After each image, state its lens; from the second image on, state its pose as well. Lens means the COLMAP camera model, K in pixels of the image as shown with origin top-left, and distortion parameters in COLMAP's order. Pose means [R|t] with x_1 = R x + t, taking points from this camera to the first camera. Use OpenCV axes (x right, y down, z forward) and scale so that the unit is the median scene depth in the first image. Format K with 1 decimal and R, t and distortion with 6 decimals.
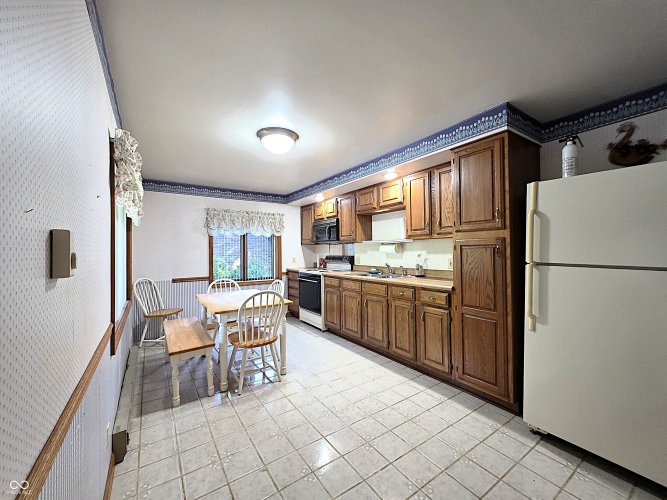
lens RADIAL K [[268.4, 0, 333.5], [0, 268.4, 250.0], [0, 0, 1]] dist [0.000686, -0.000001]
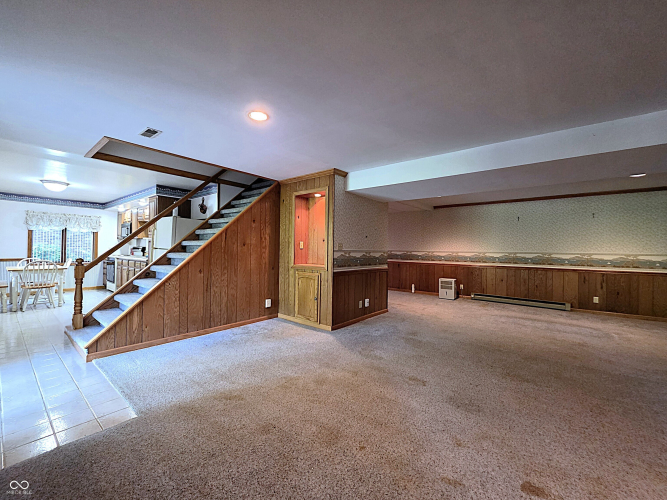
lens RADIAL K [[275.0, 0, 332.5], [0, 275.0, 248.2], [0, 0, 1]] dist [0.000822, -0.000137]
pose [[0.954608, 0.024645, 0.296843, 0.620983], [-0.024041, 0.999695, -0.005685, 0.012196], [-0.296893, -0.001709, 0.954909, -0.834805]]
